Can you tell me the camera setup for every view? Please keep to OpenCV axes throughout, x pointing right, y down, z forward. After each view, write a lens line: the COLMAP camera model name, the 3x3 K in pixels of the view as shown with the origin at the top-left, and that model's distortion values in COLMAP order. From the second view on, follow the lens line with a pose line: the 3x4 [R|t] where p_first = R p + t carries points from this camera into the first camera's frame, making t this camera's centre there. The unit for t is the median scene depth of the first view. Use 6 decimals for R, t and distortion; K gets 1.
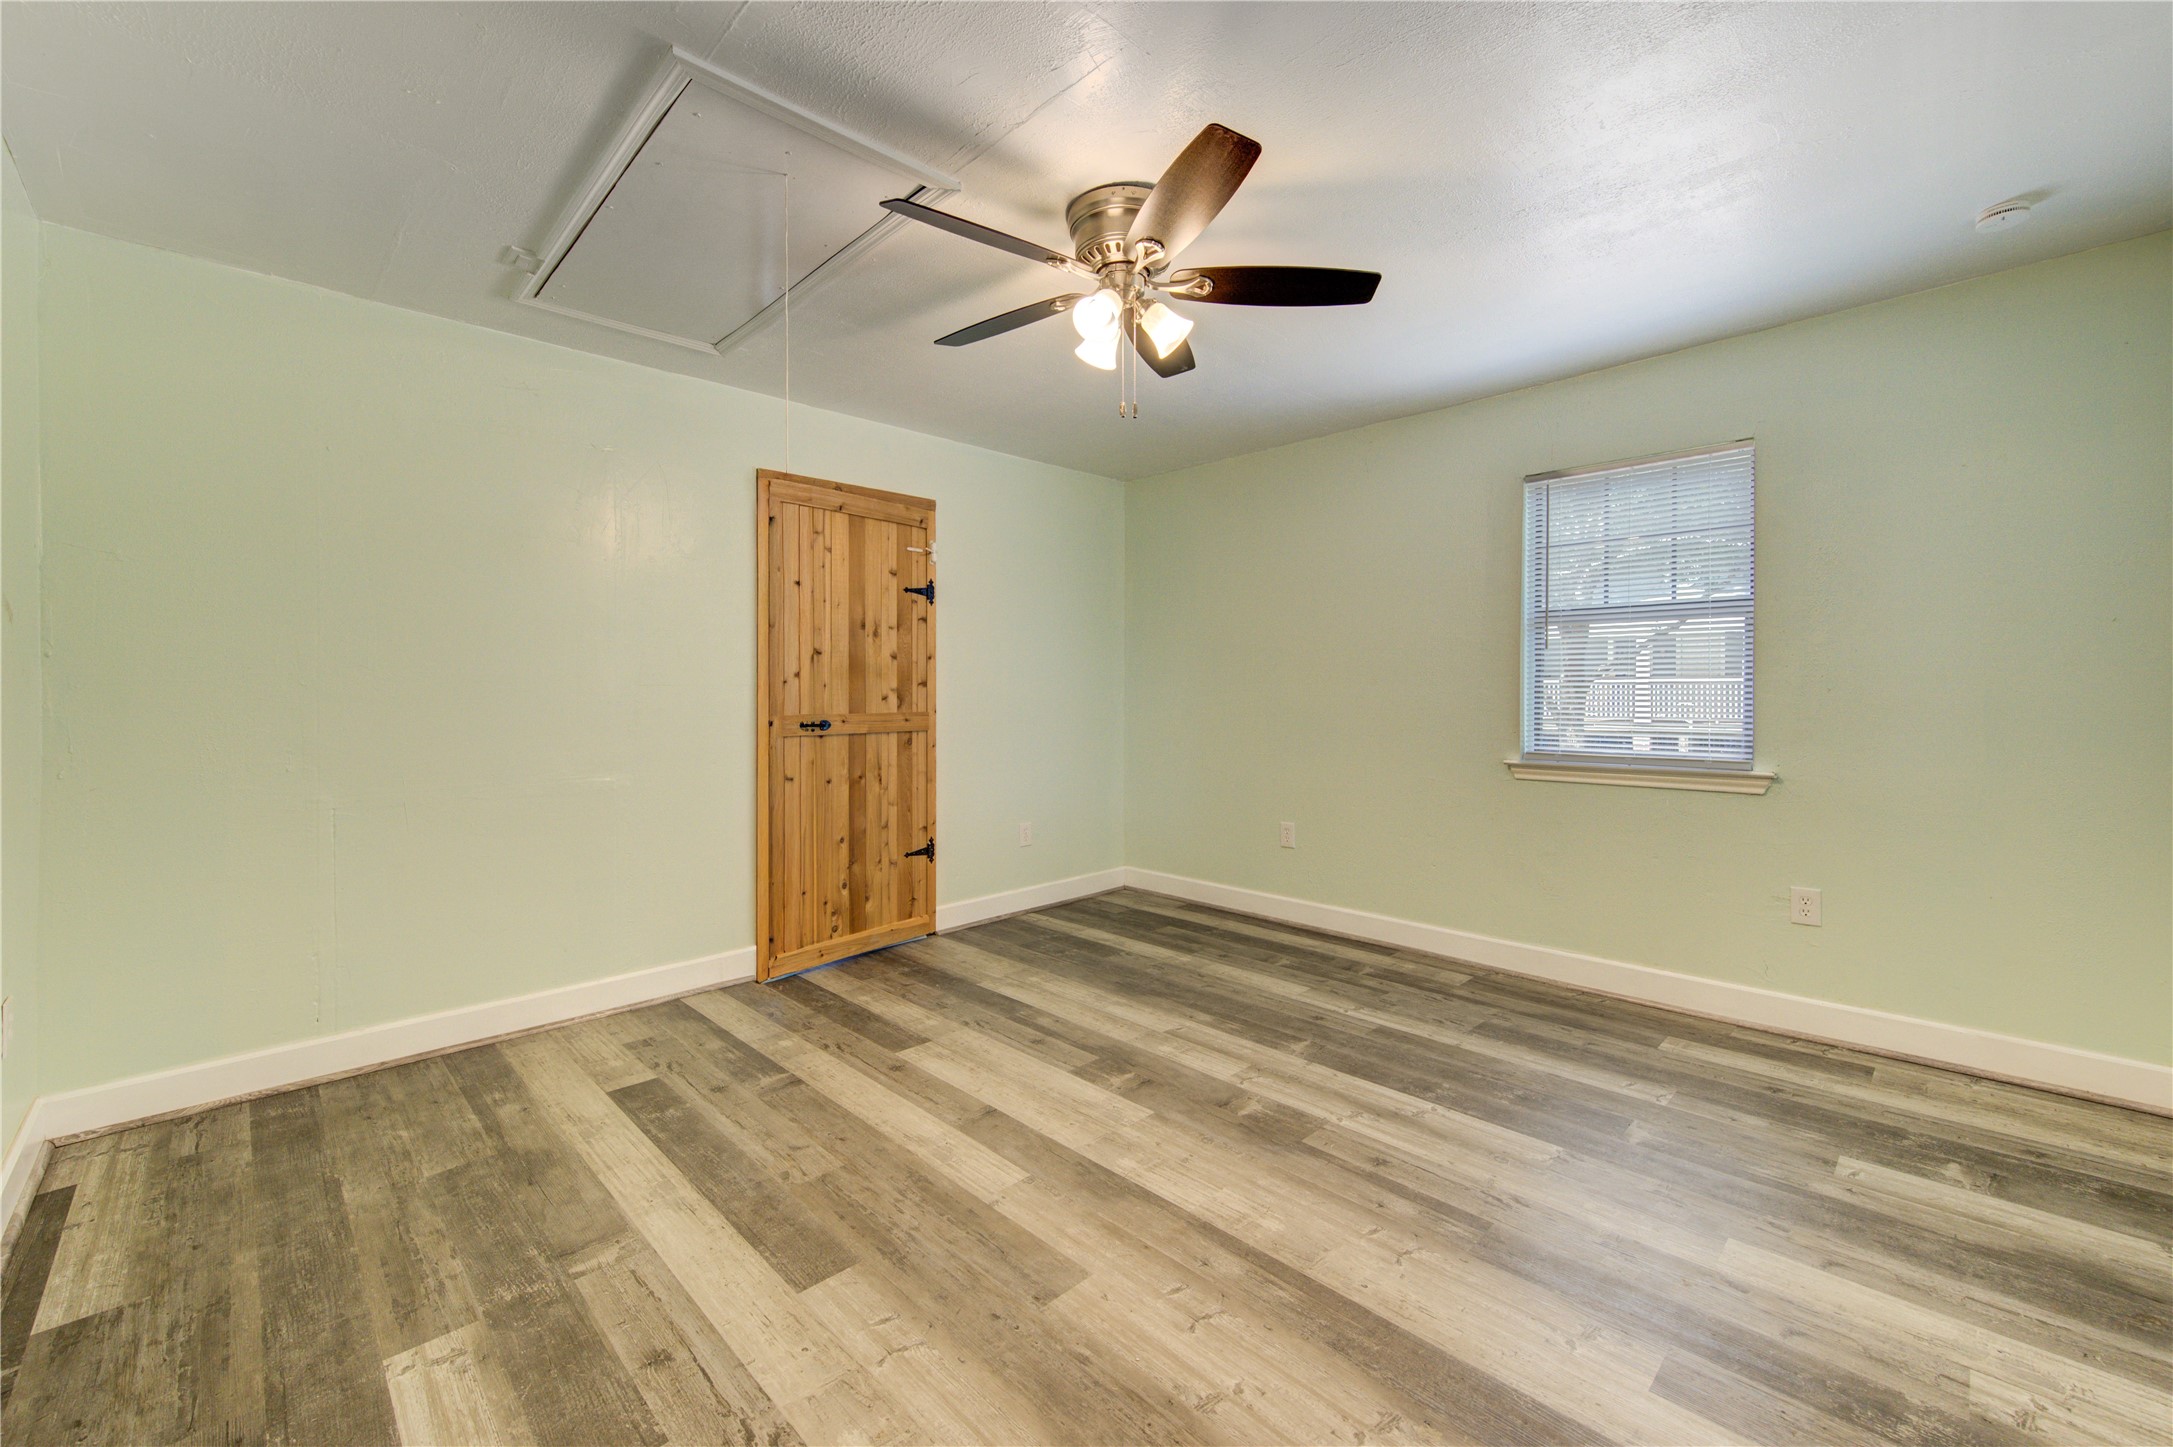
lens RADIAL K [[888.1, 0, 1100.4], [0, 888.1, 725.7], [0, 0, 1]] dist [0.000888, -0.000414]
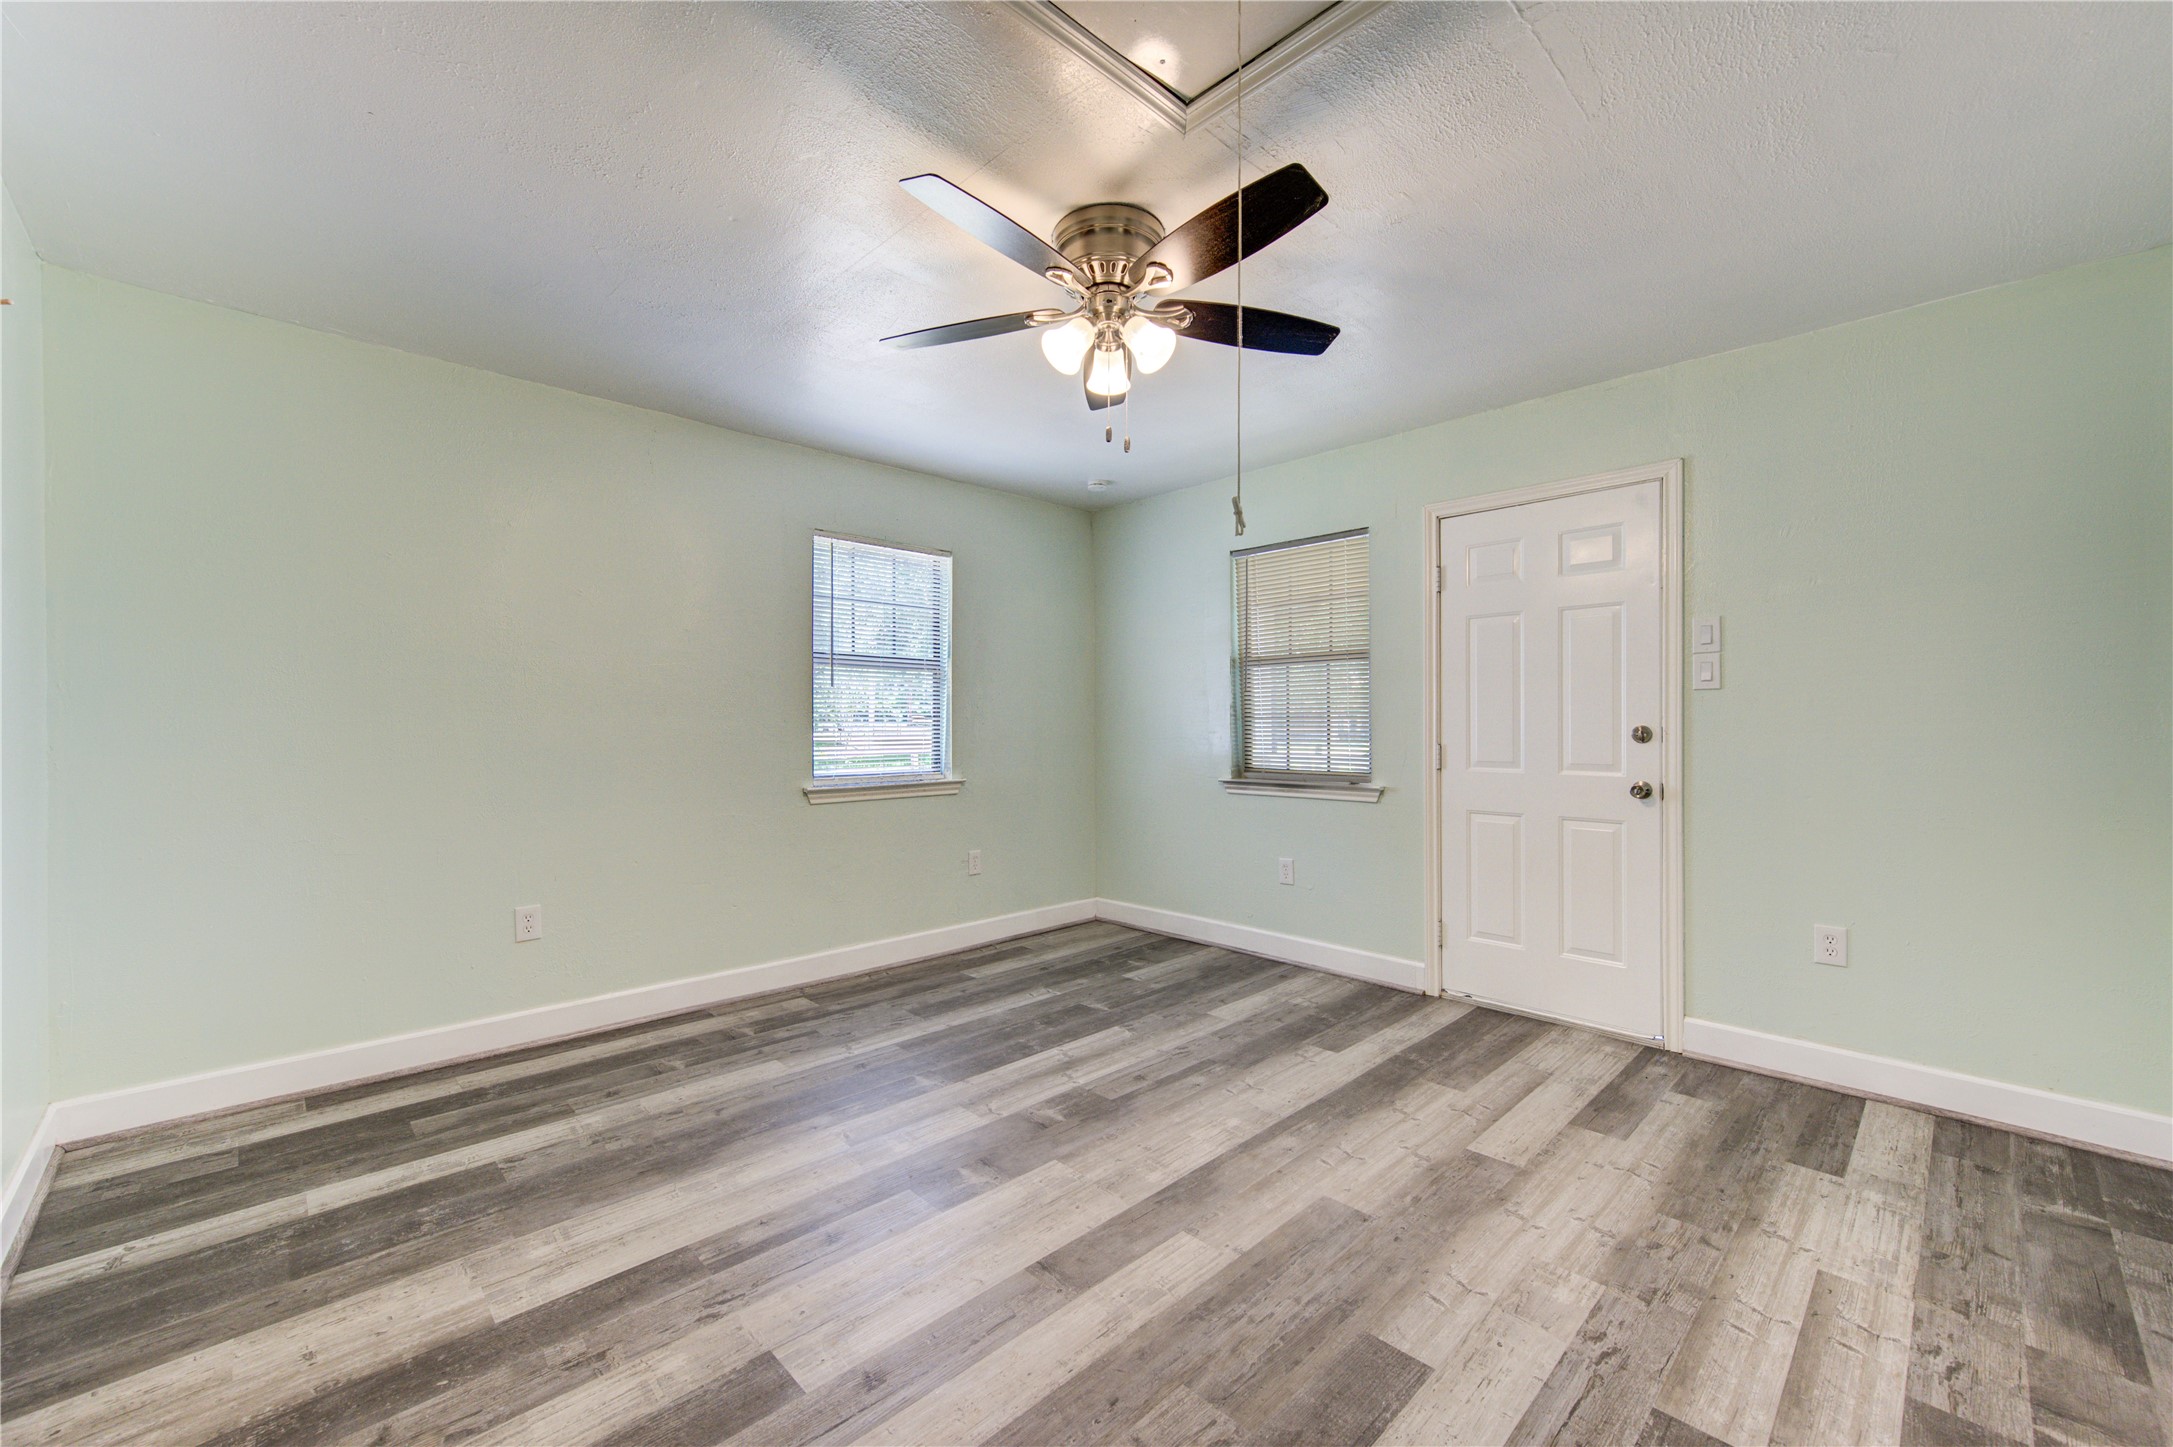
lens RADIAL K [[888.1, 0, 1100.4], [0, 888.1, 725.7], [0, 0, 1]] dist [0.000888, -0.000414]
pose [[-0.015005, 0.000647, 0.999887, -0.807625], [0.041545, 0.999137, -0.000023, -0.024066], [-0.999024, 0.041540, -0.015019, 0.859066]]
